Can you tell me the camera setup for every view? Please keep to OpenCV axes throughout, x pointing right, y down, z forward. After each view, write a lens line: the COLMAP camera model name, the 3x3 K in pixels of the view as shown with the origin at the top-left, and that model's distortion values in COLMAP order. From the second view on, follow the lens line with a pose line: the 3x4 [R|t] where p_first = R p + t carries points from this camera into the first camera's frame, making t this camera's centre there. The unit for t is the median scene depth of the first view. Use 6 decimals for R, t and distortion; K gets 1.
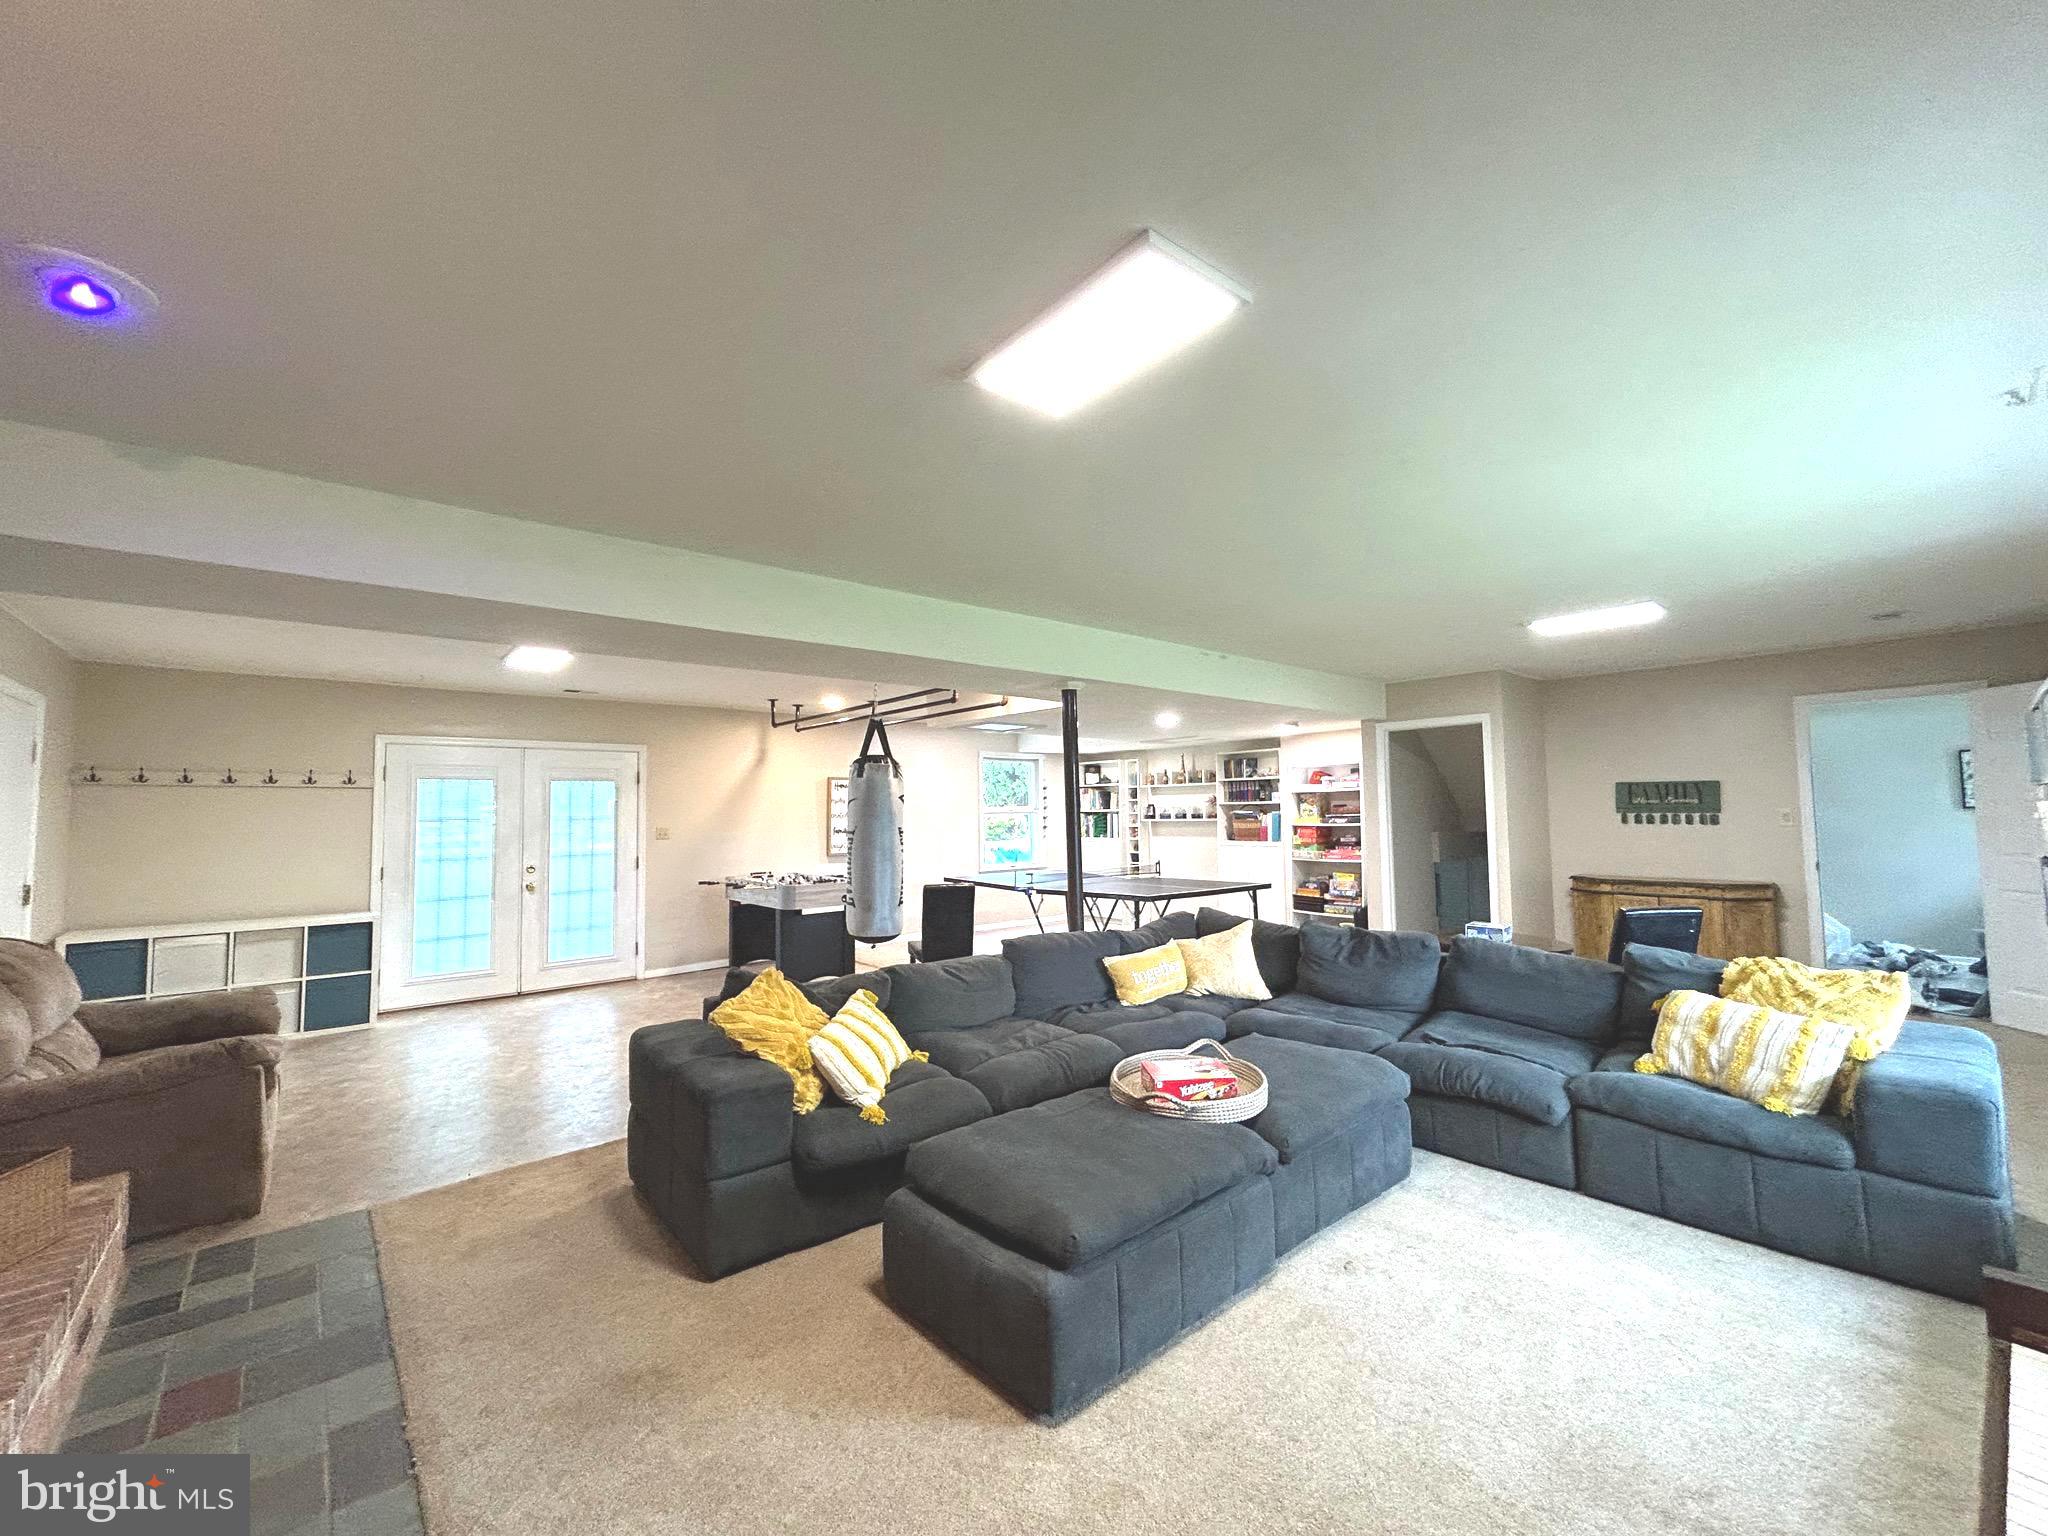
lens RADIAL K [[837.5, 0, 1024.0], [0, 837.5, 768.0], [0, 0, 1]] dist [-0.001233, 0.000178]
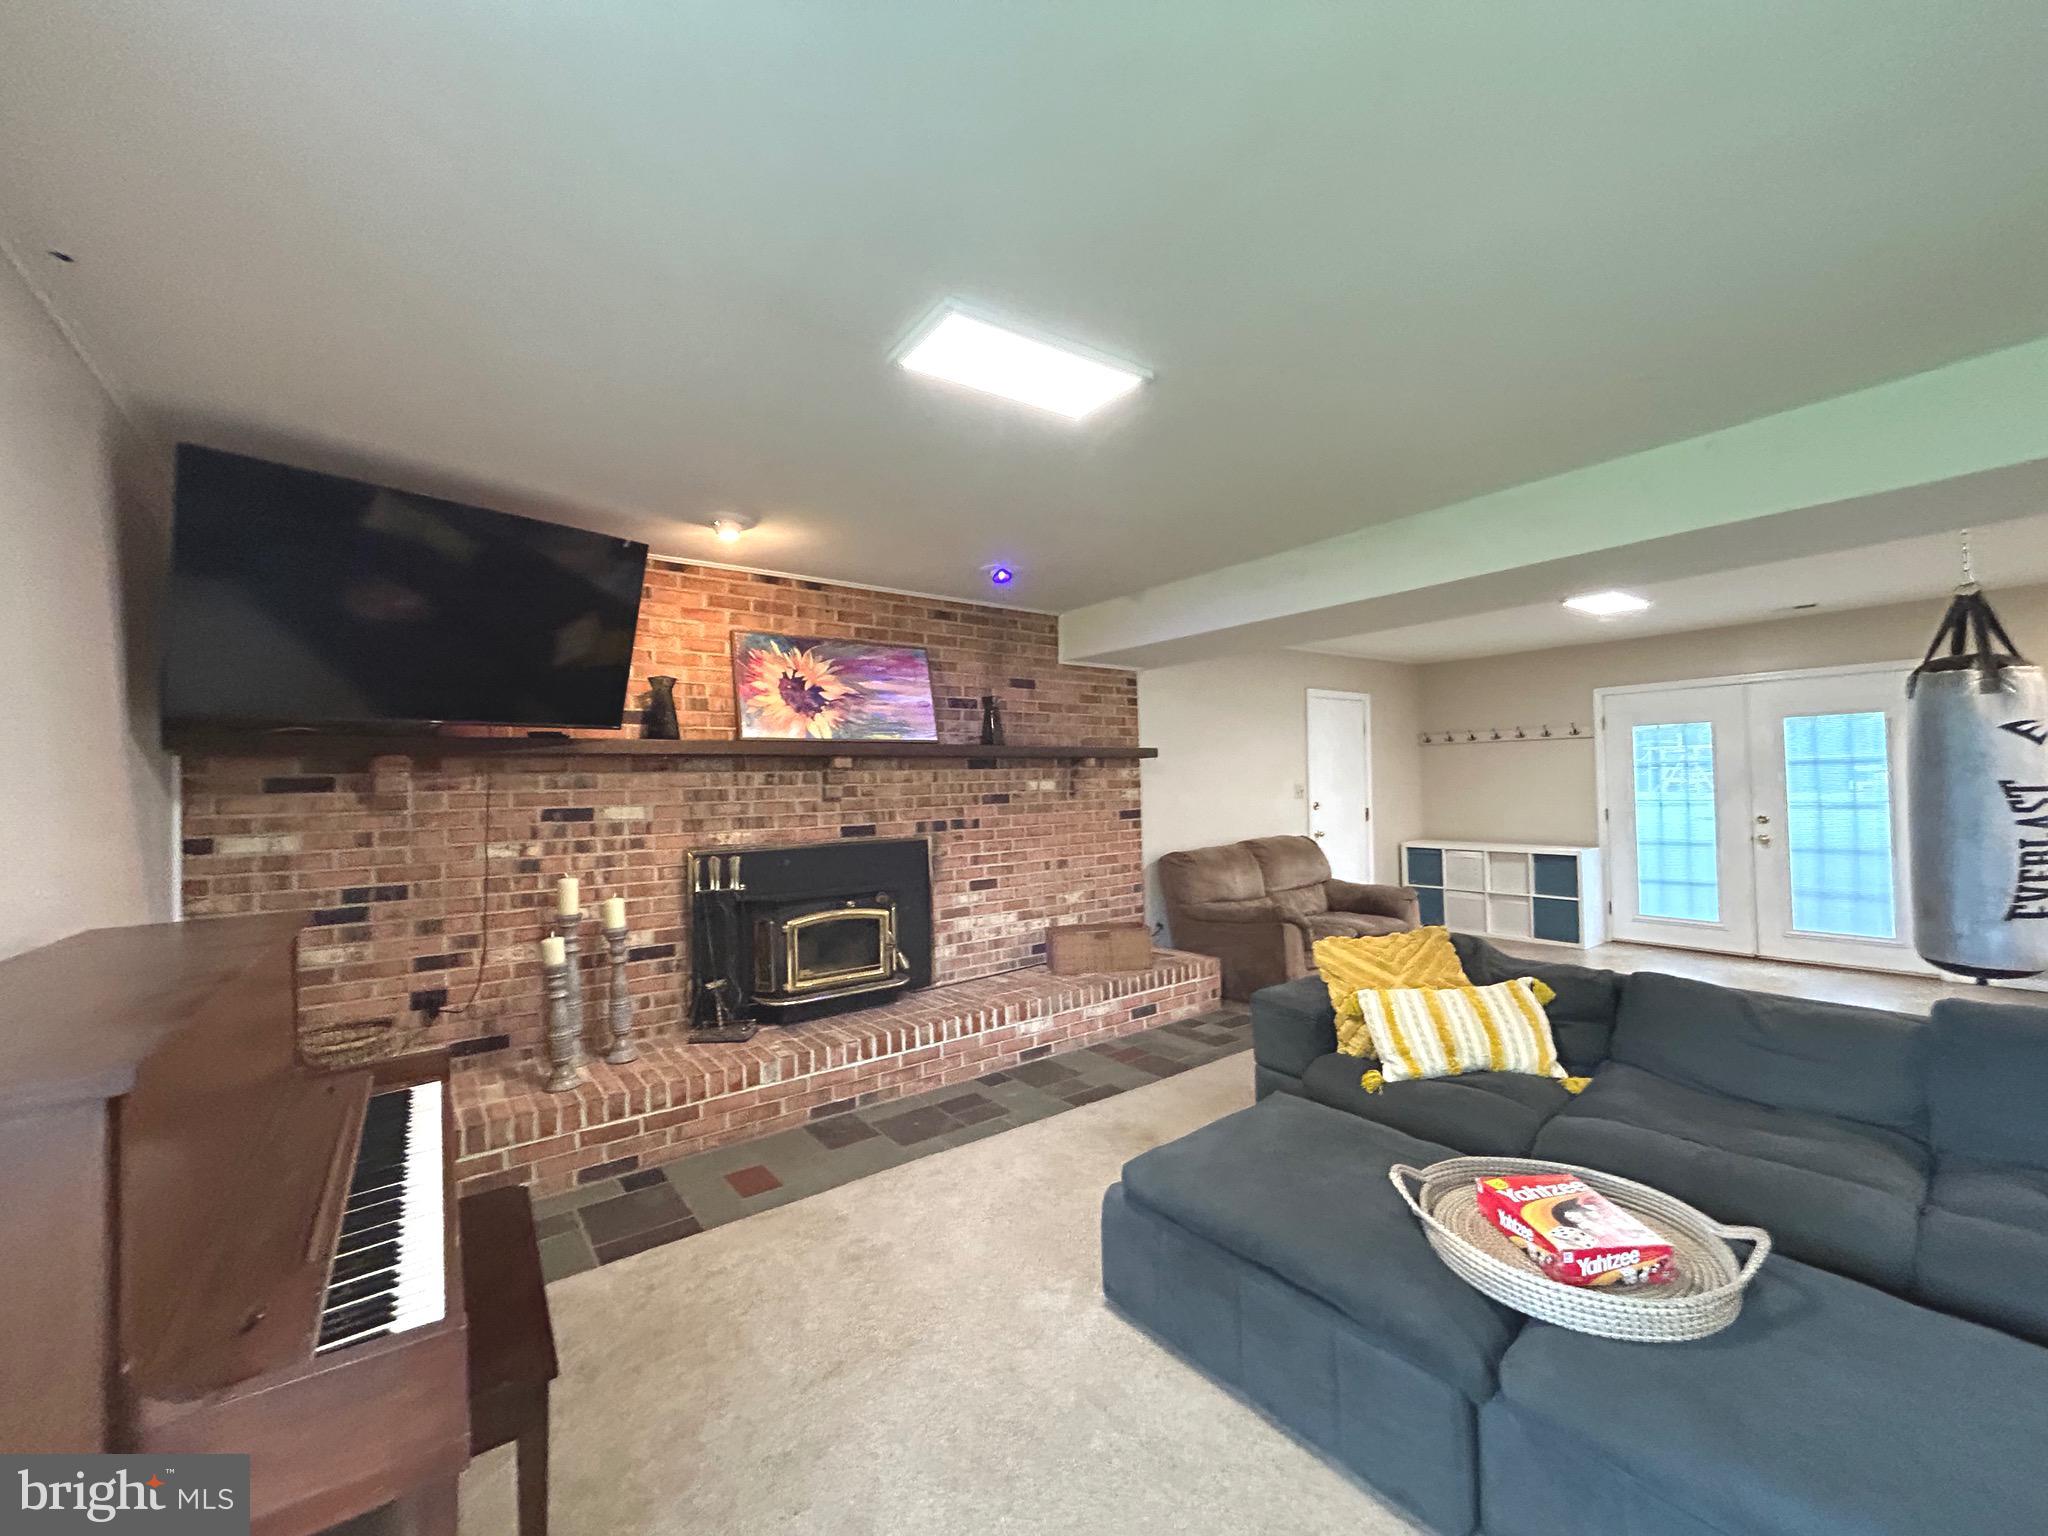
lens RADIAL K [[837.5, 0, 1024.0], [0, 837.5, 768.0], [0, 0, 1]] dist [-0.001233, 0.000178]
pose [[-0.087644, -0.000601, -0.996152, 0.445219], [0.077905, 0.996933, -0.007455, 0.015919], [0.993101, -0.078258, -0.087328, 0.385129]]
